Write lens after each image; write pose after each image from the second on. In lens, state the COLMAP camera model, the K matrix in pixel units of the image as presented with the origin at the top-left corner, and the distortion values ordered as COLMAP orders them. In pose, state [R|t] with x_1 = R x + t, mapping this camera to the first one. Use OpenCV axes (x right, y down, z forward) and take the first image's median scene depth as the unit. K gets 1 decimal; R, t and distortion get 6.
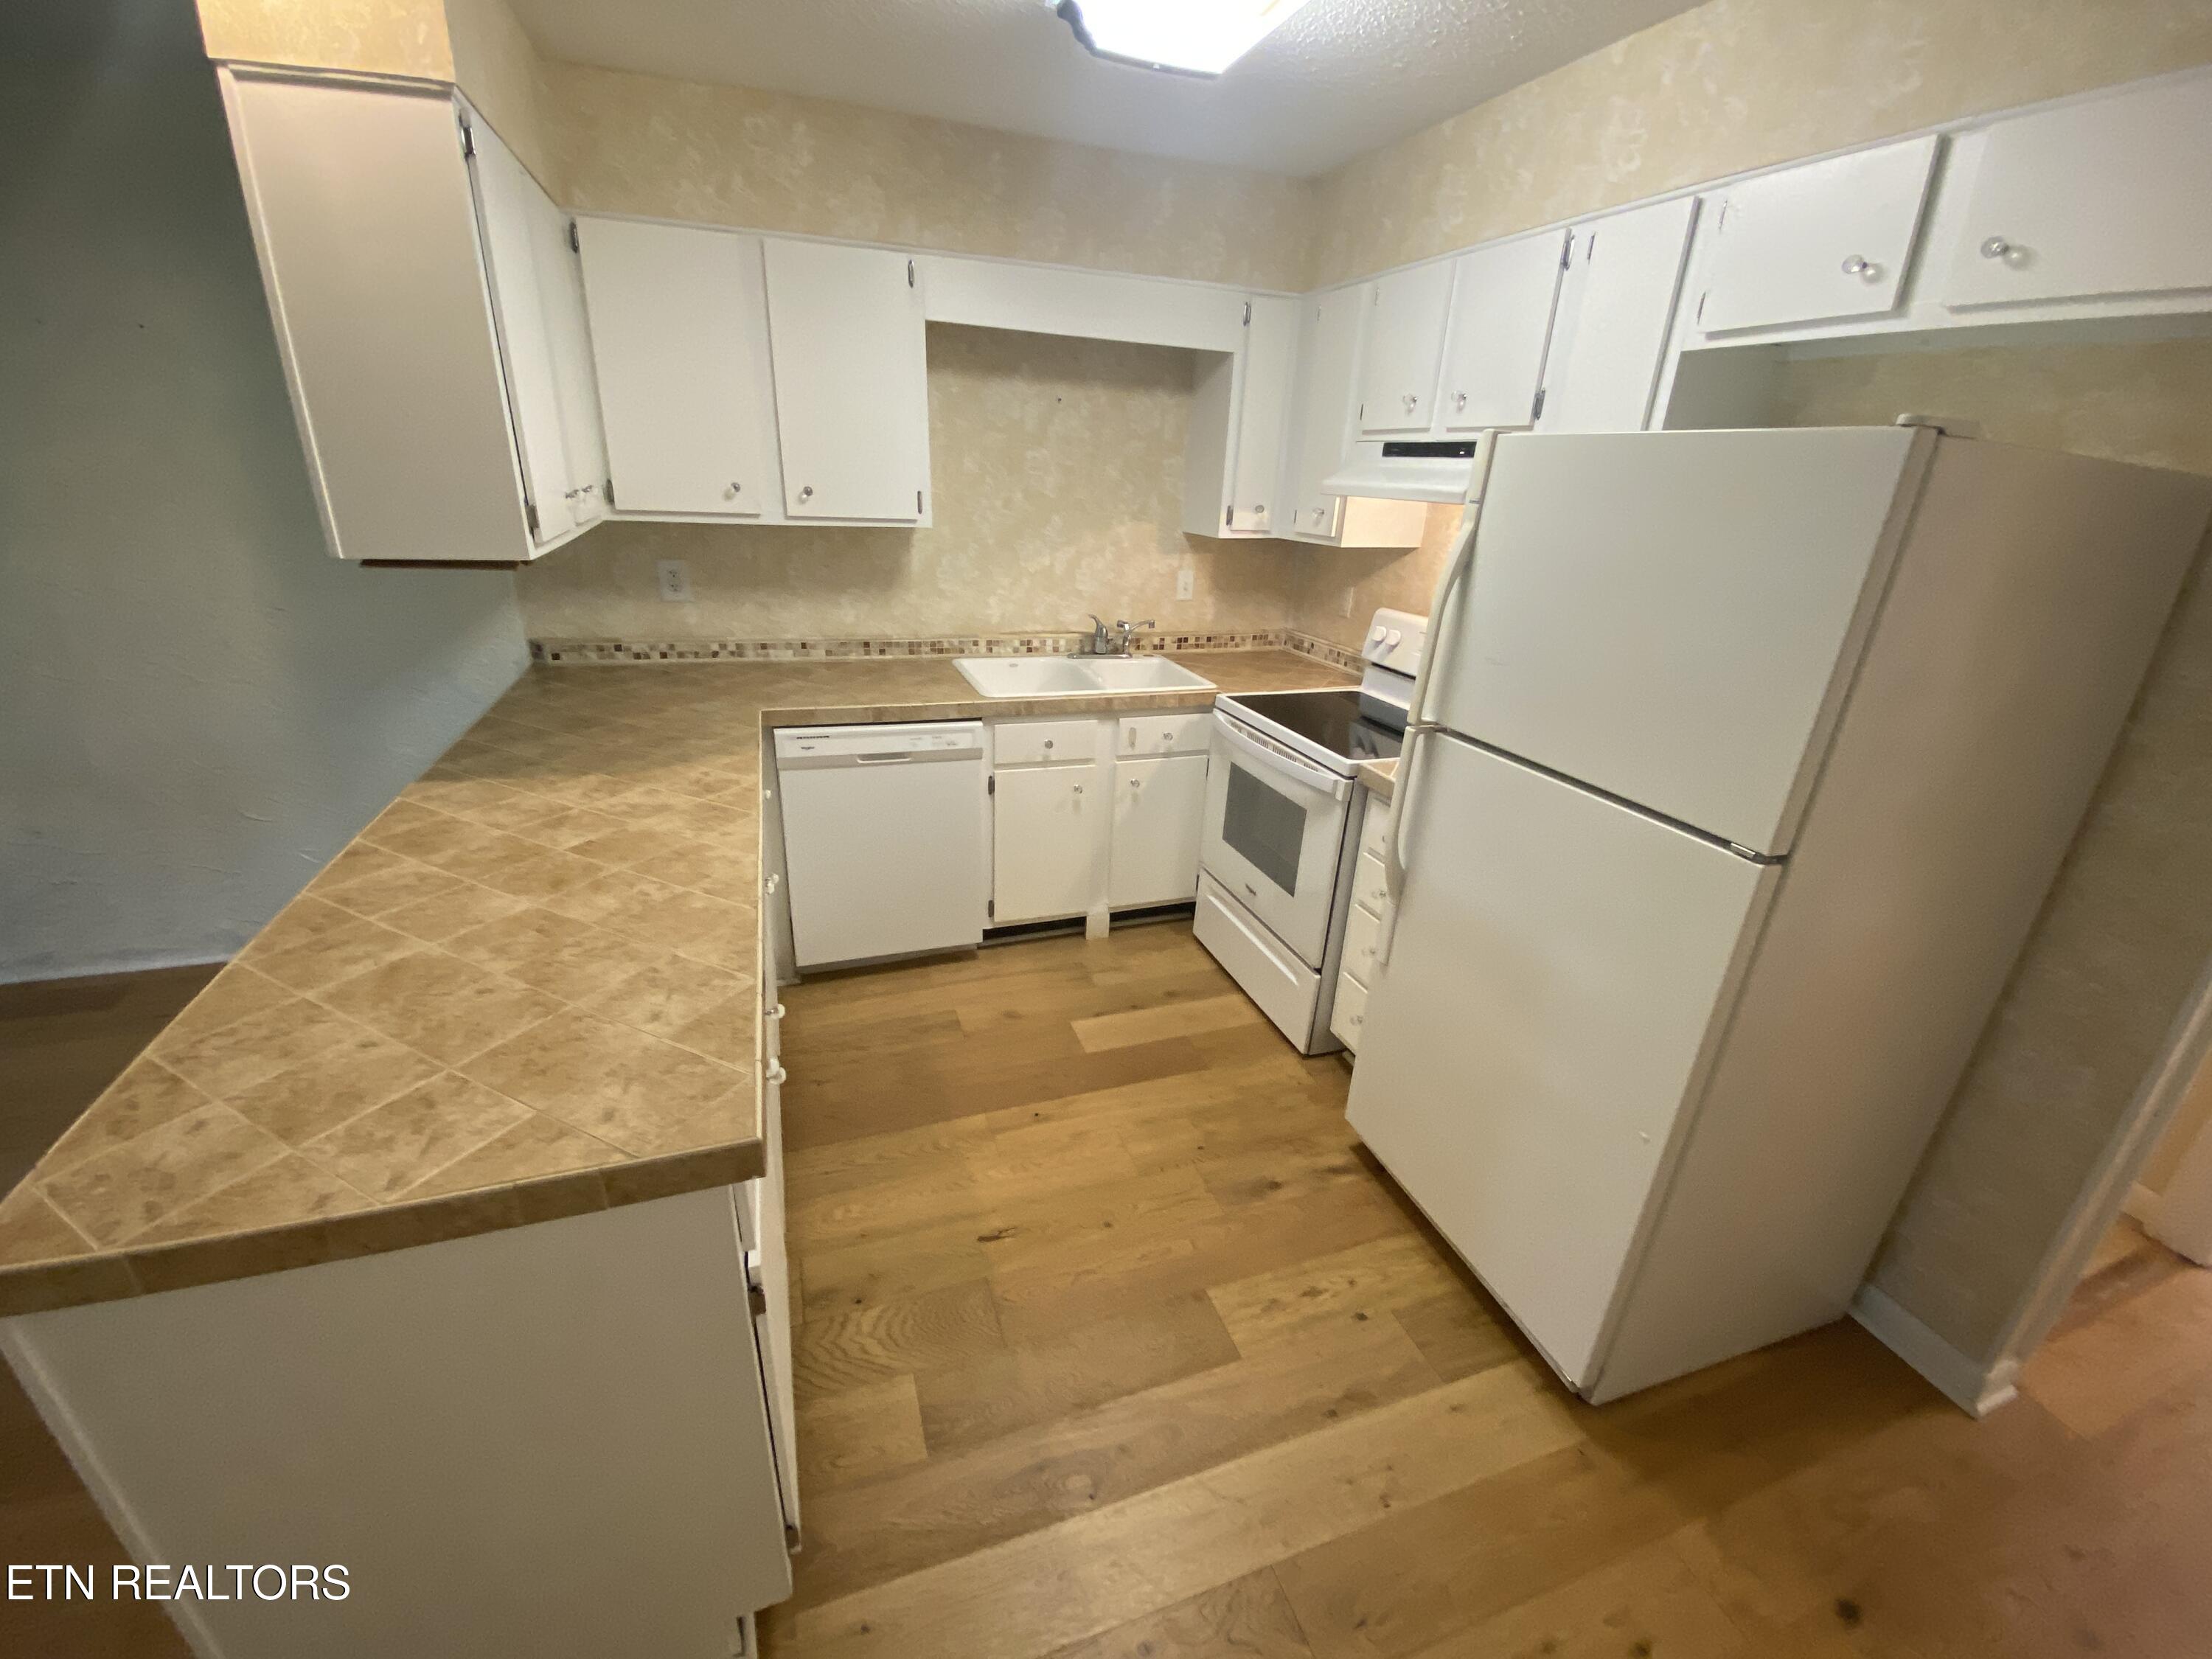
lens RADIAL K [[921.4, 0, 1113.0], [0, 921.4, 838.2], [0, 0, 1]] dist [0.002522, -0.000320]
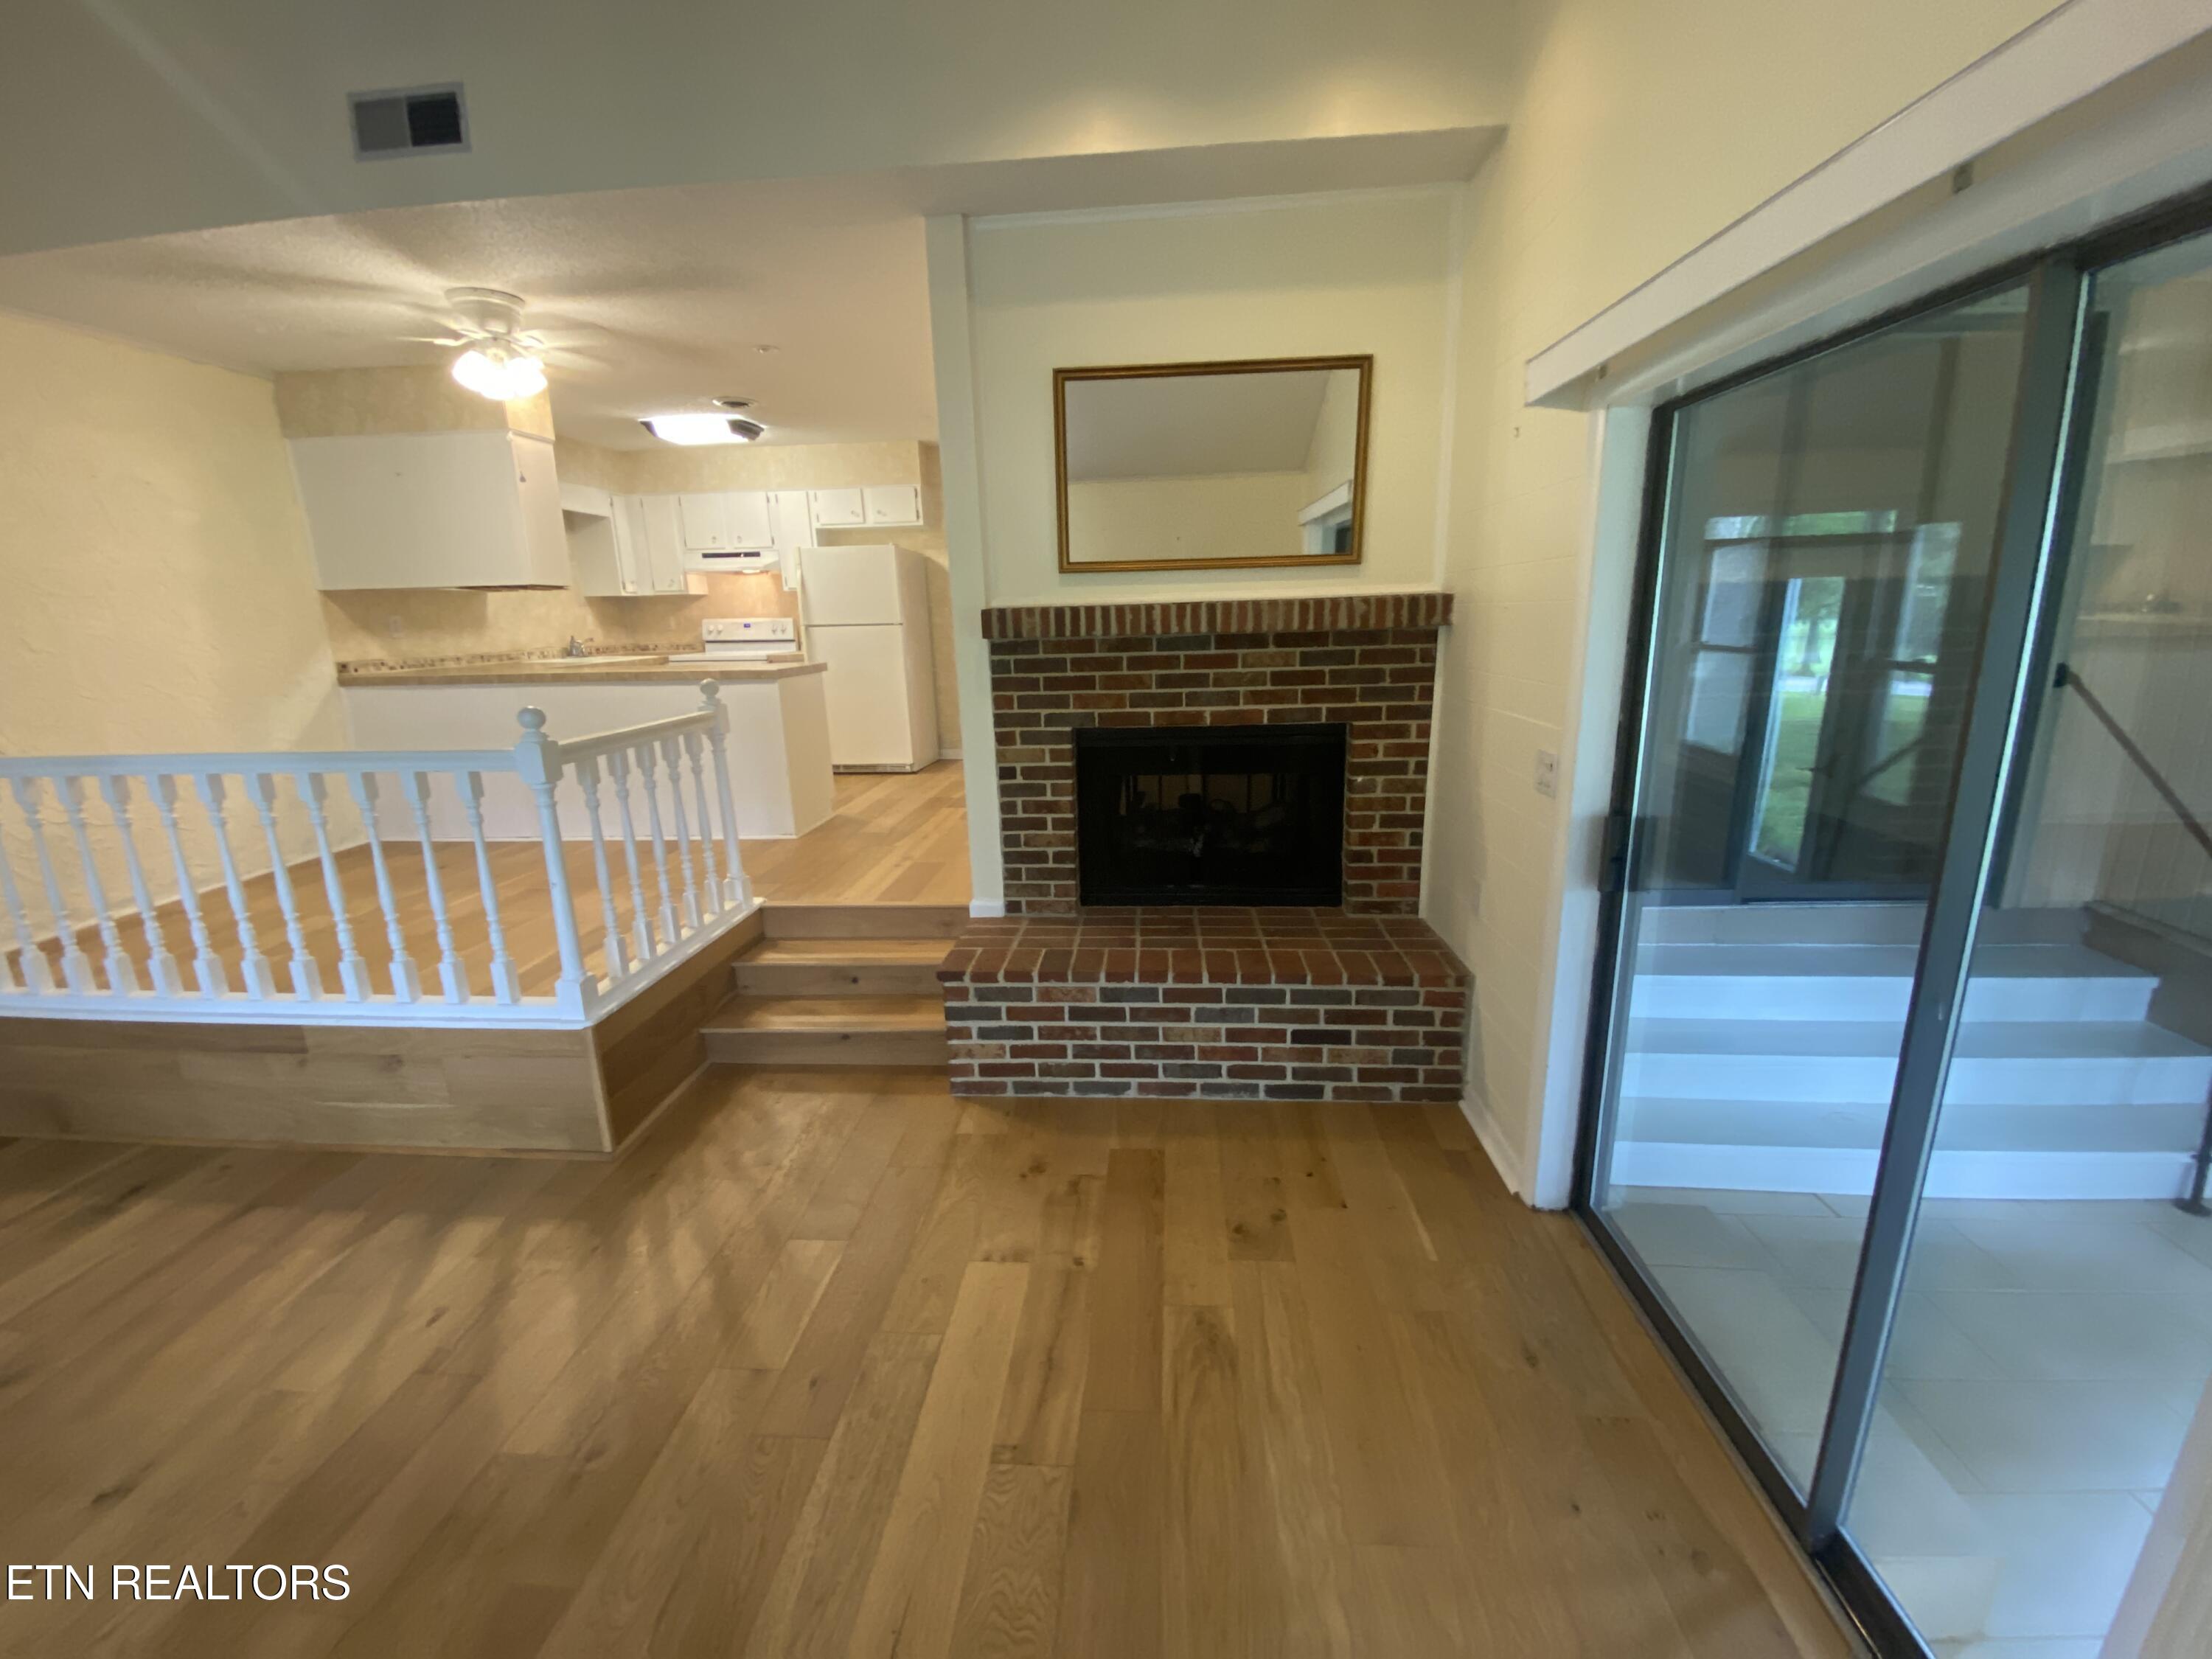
lens RADIAL K [[921.4, 0, 1107.5], [0, 921.4, 823.4], [0, 0, 1]] dist [0.002522, -0.000320]
pose [[0.410238, -0.257859, 0.874765, -1.634859], [0.374923, 0.922074, 0.095977, 0.440104], [-0.831347, 0.288596, 0.474948, -0.939974]]
